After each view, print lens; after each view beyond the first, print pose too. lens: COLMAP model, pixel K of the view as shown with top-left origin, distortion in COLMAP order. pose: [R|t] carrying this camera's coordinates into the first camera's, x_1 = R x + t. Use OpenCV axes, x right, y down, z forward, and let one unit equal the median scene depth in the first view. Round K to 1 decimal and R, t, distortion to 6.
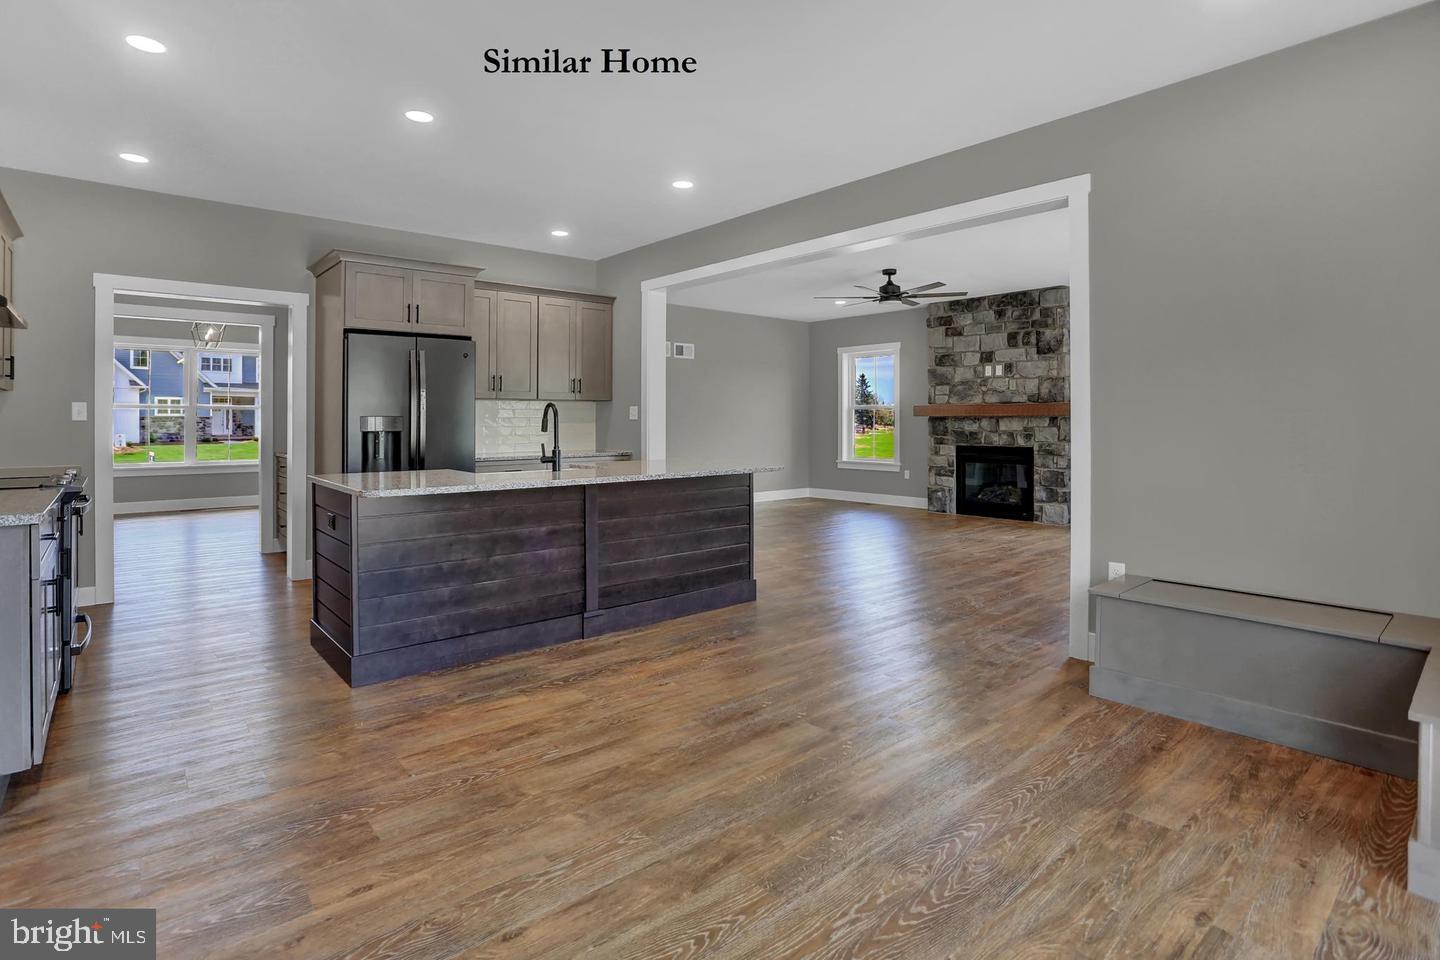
lens RADIAL K [[728.8, 0, 713.8], [0, 728.8, 420.2], [0, 0, 1]] dist [-0.079794, 0.034371]
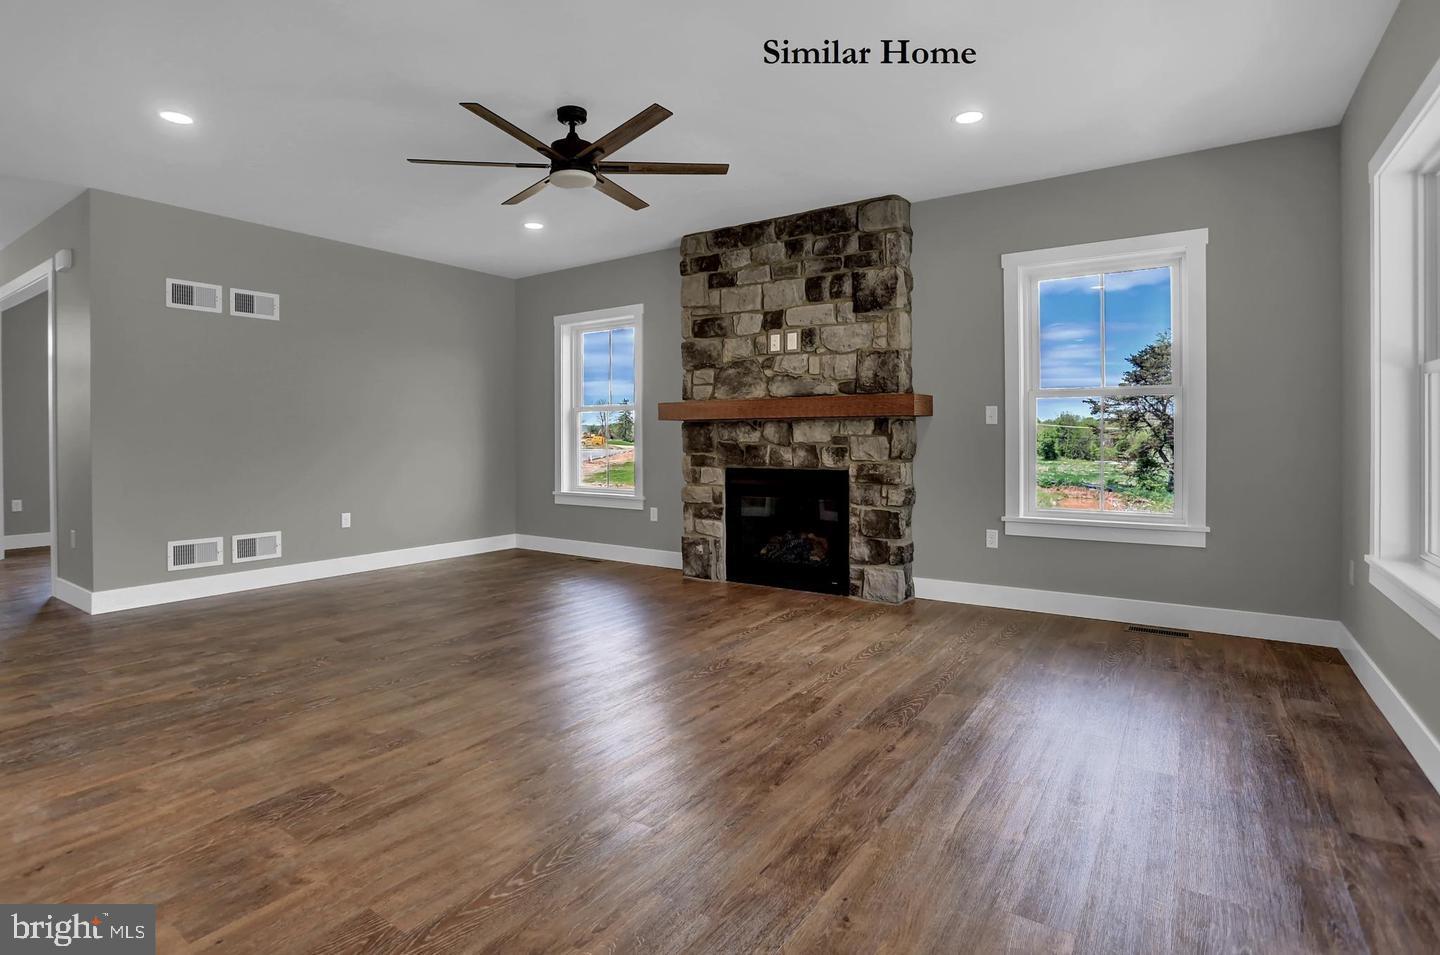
lens RADIAL K [[716.1, 0, 710.2], [0, 716.1, 432.1], [0, 0, 1]] dist [-0.068662, 0.024581]
pose [[0.968693, -0.002409, 0.248252, 0.186990], [0.003564, 0.999985, -0.004204, 0.008020], [-0.248238, 0.004957, 0.968686, 0.453292]]
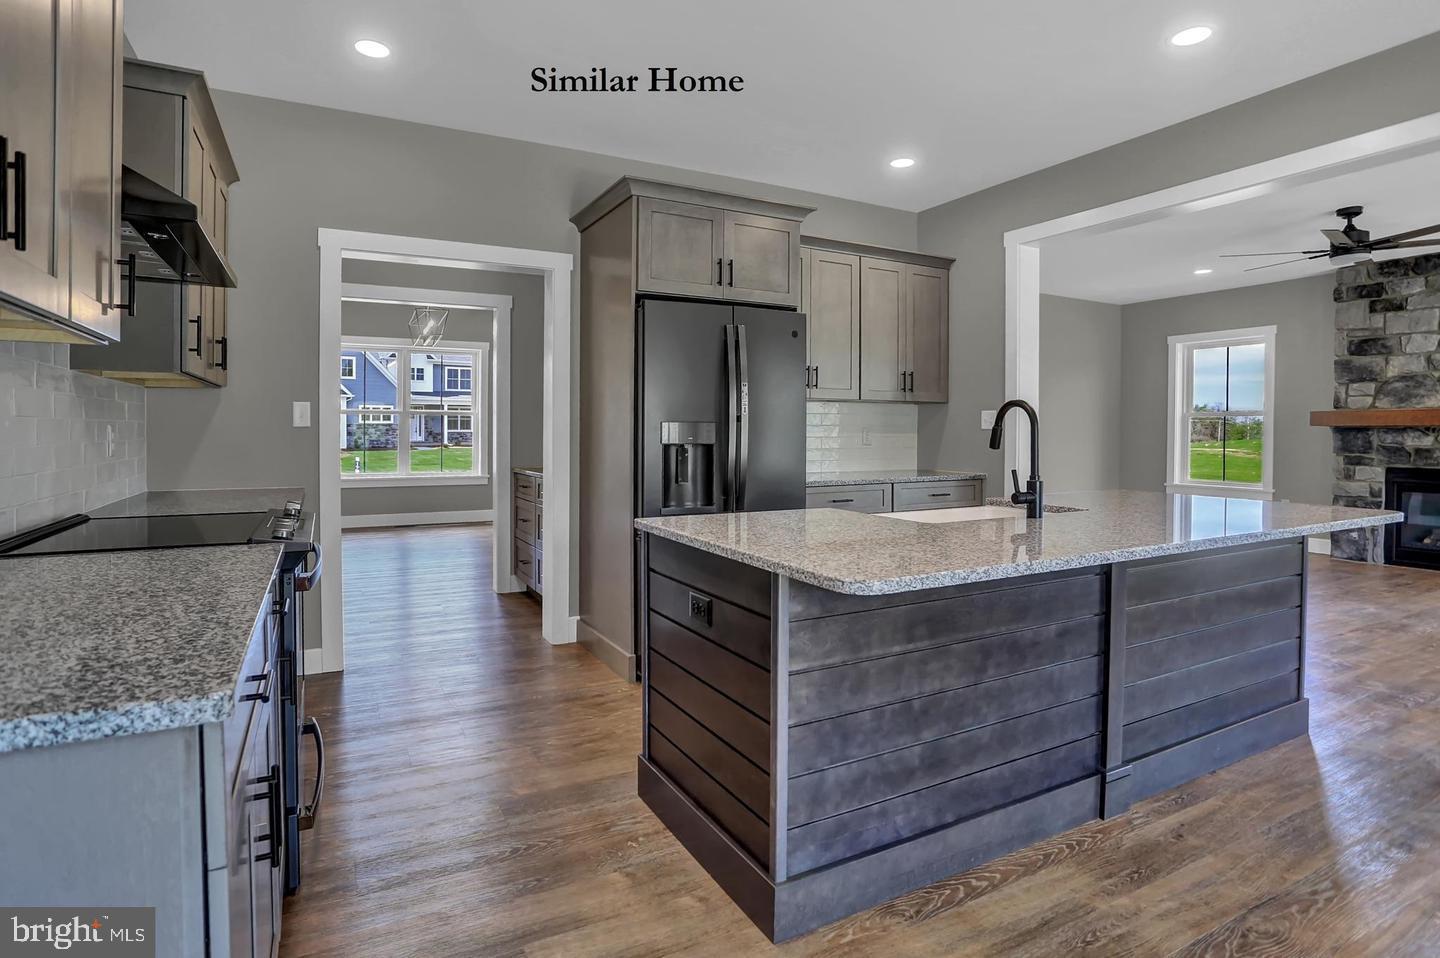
lens RADIAL K [[749.7, 0, 701.7], [0, 749.7, 444.6], [0, 0, 1]] dist [-0.078647, 0.033749]
pose [[0.972511, 0.008895, -0.232688, -0.163108], [-0.003972, 0.999758, 0.021619, 0.000331], [0.232824, -0.020101, 0.972311, 0.176528]]
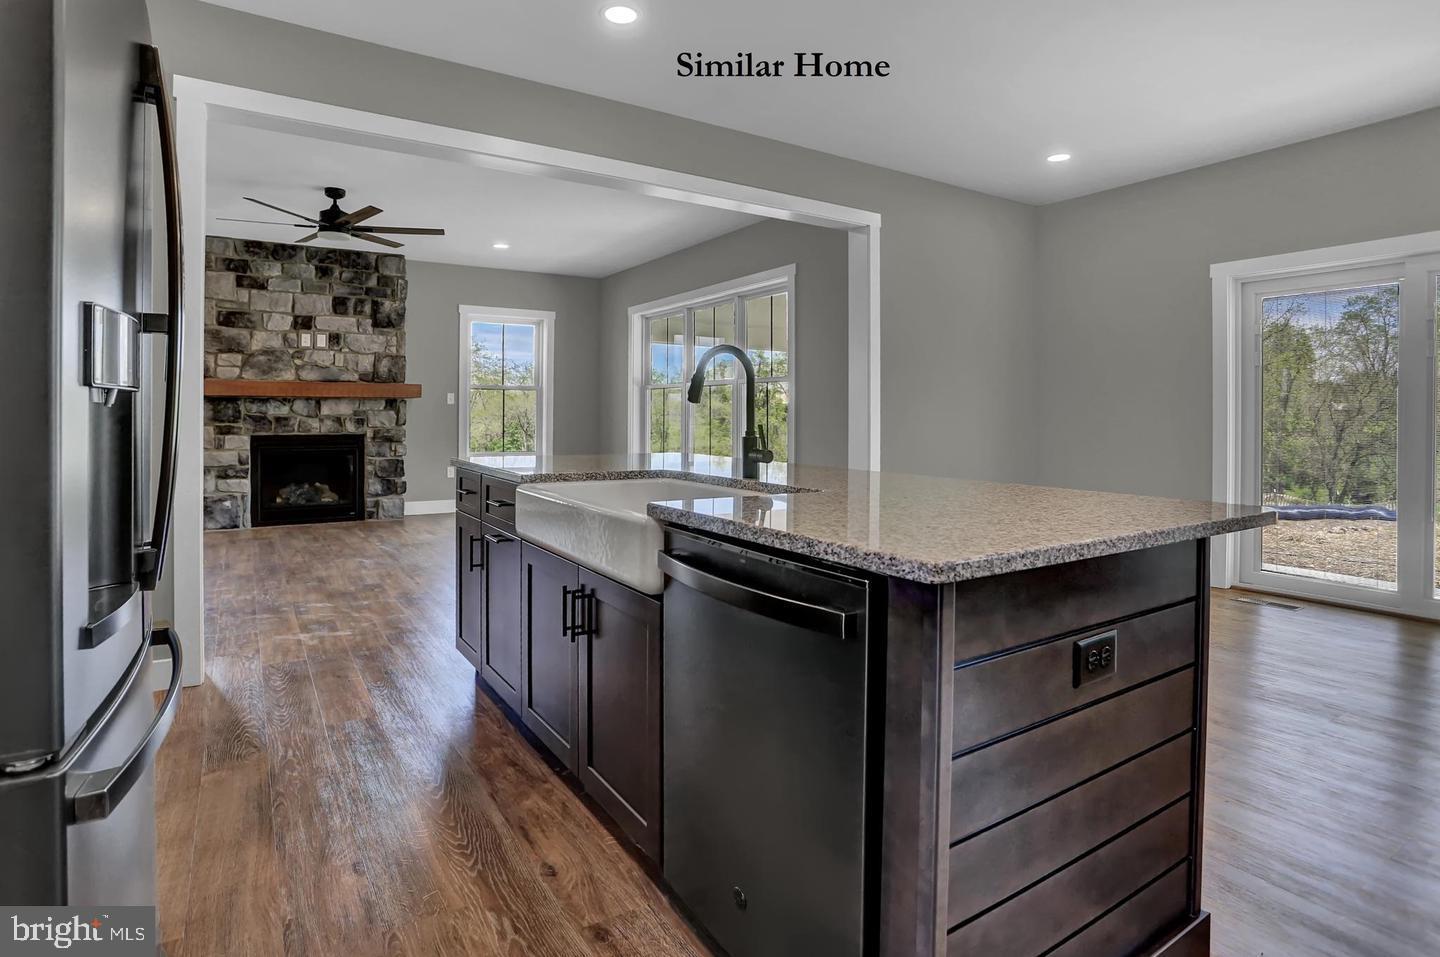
lens RADIAL K [[743.5, 0, 715.4], [0, 743.5, 414.8], [0, 0, 1]] dist [-0.080964, 0.035643]
pose [[0.151851, -0.000348, 0.988403, -0.353308], [-0.004726, 0.999988, 0.001079, 0.011278], [-0.988392, -0.004835, 0.151847, 0.444349]]
